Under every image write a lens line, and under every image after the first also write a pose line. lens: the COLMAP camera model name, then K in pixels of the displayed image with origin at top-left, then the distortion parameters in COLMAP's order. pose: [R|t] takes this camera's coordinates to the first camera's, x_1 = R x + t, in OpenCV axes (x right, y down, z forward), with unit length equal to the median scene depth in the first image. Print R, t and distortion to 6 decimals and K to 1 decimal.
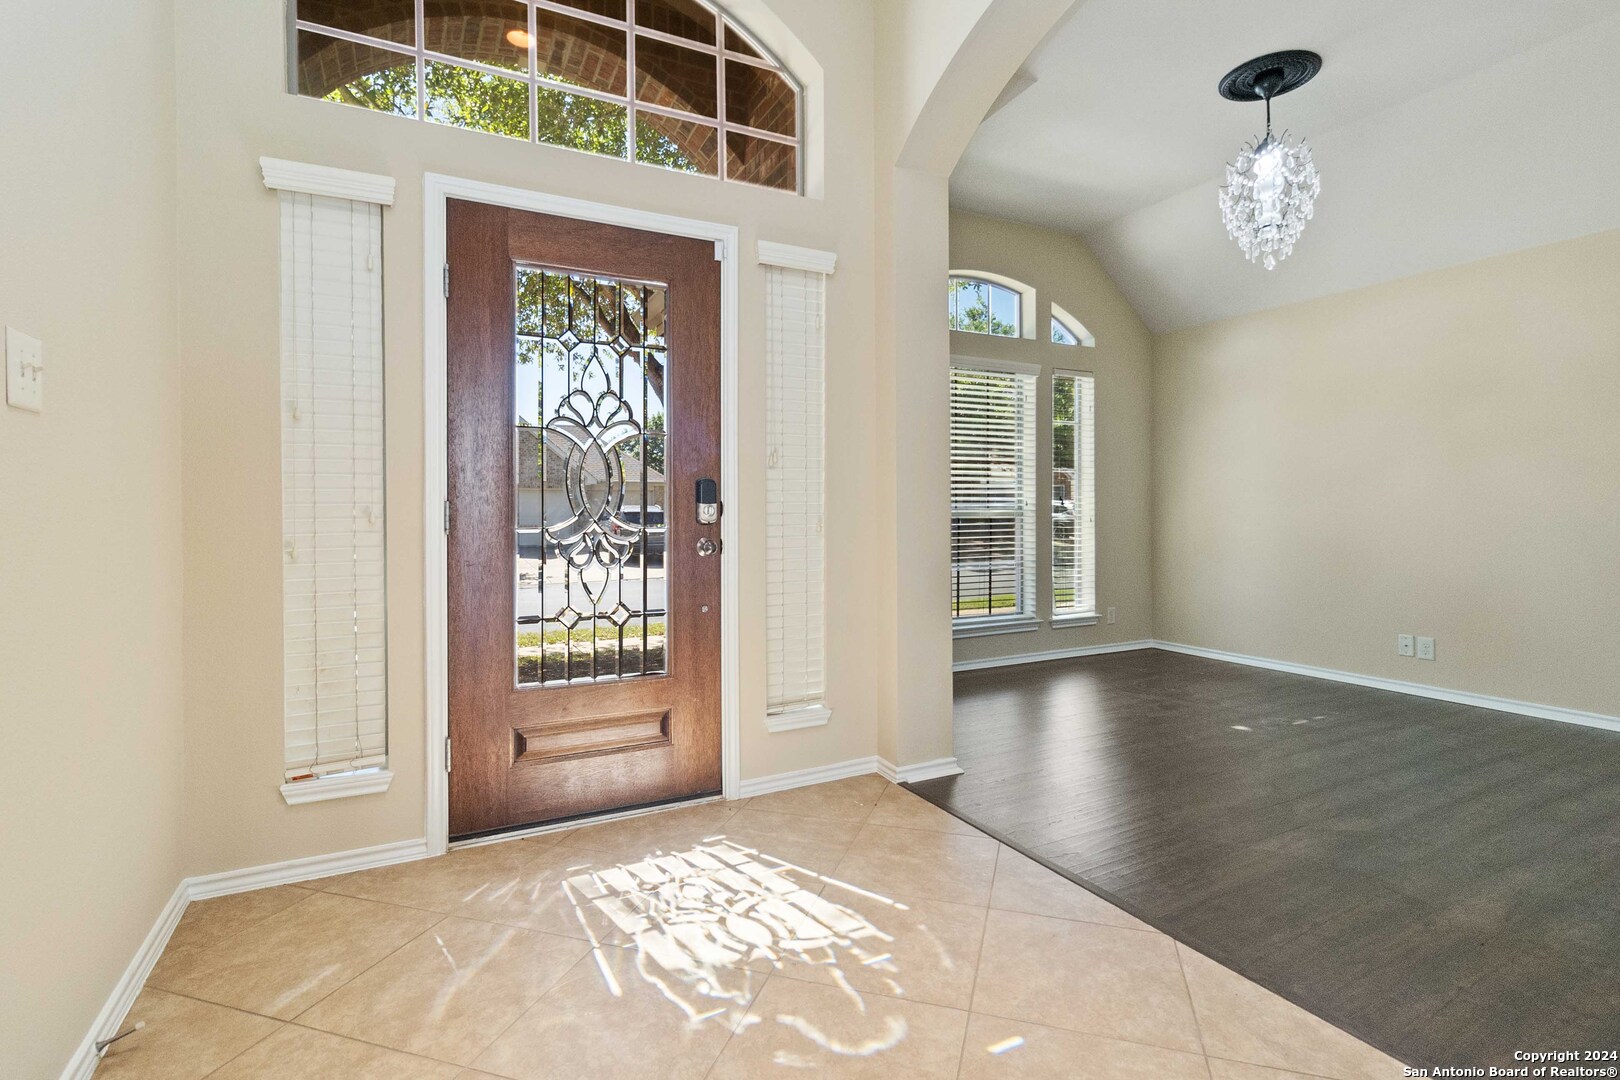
lens RADIAL K [[794.8, 0, 814.3], [0, 794.8, 519.3], [0, 0, 1]] dist [0.000846, -0.000158]
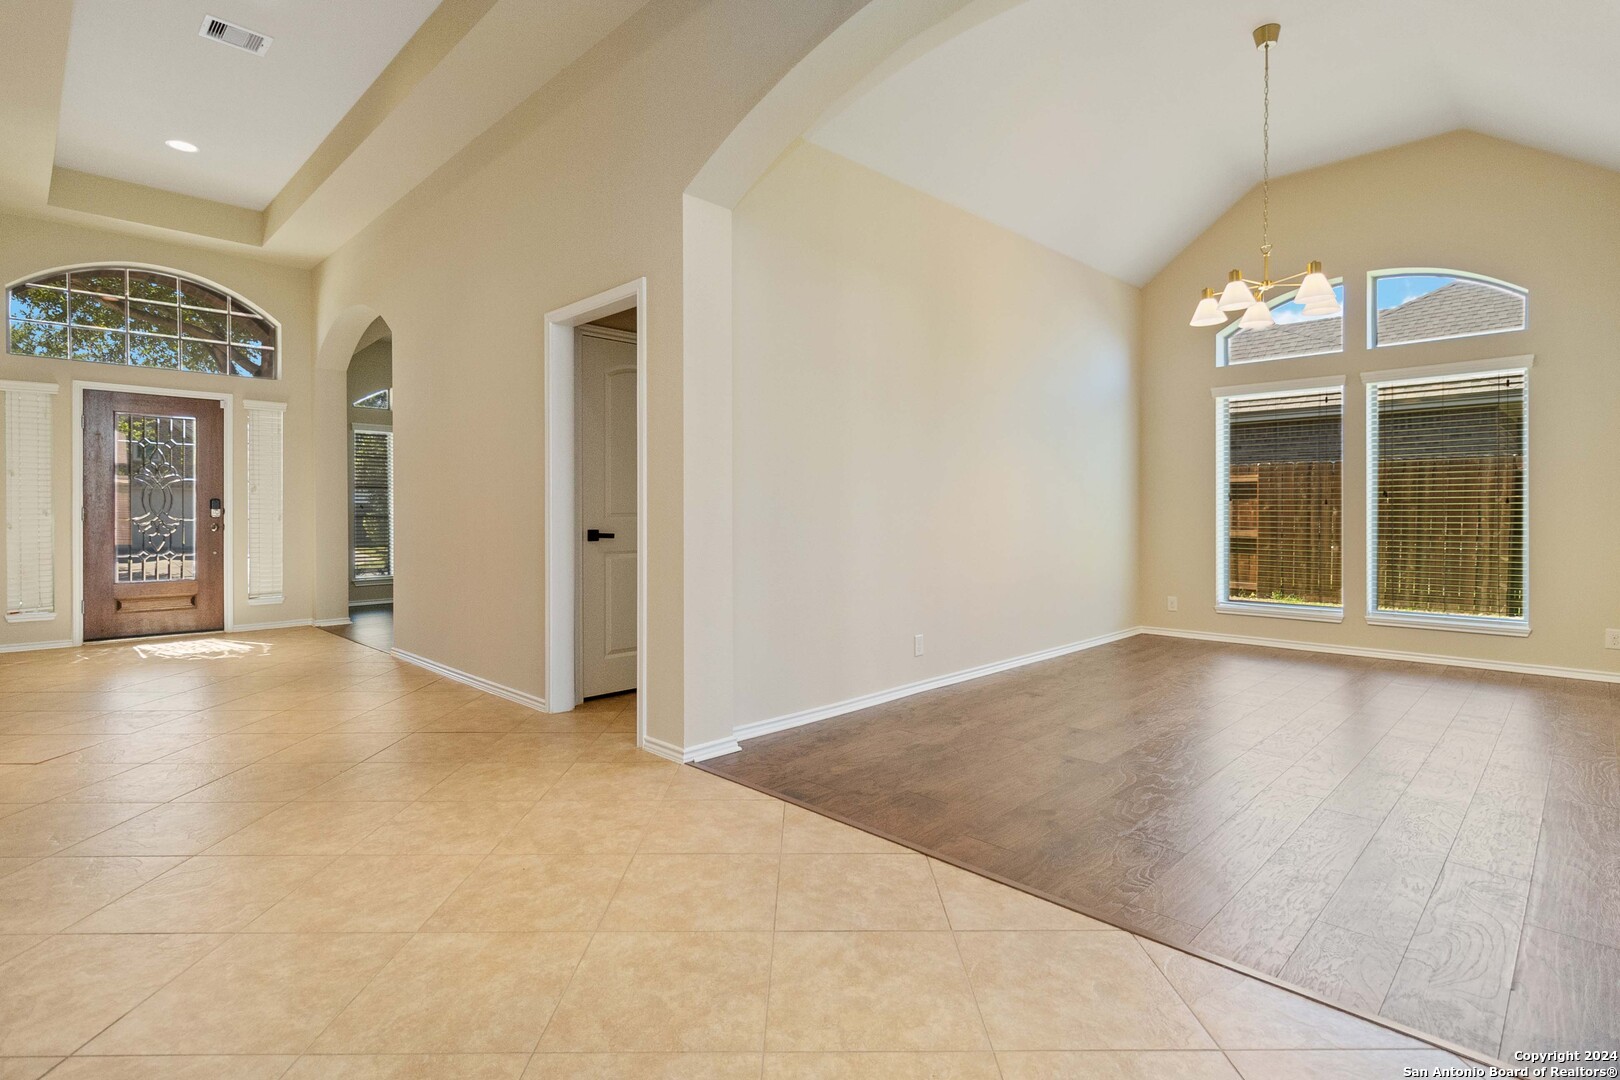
lens RADIAL K [[794.8, 0, 814.3], [0, 794.8, 519.3], [0, 0, 1]] dist [0.000846, -0.000158]
pose [[0.977852, 0.008456, 0.209129, 1.150217], [-0.009729, 0.999940, 0.005061, -0.019408], [-0.209073, -0.006983, 0.977875, -1.757568]]
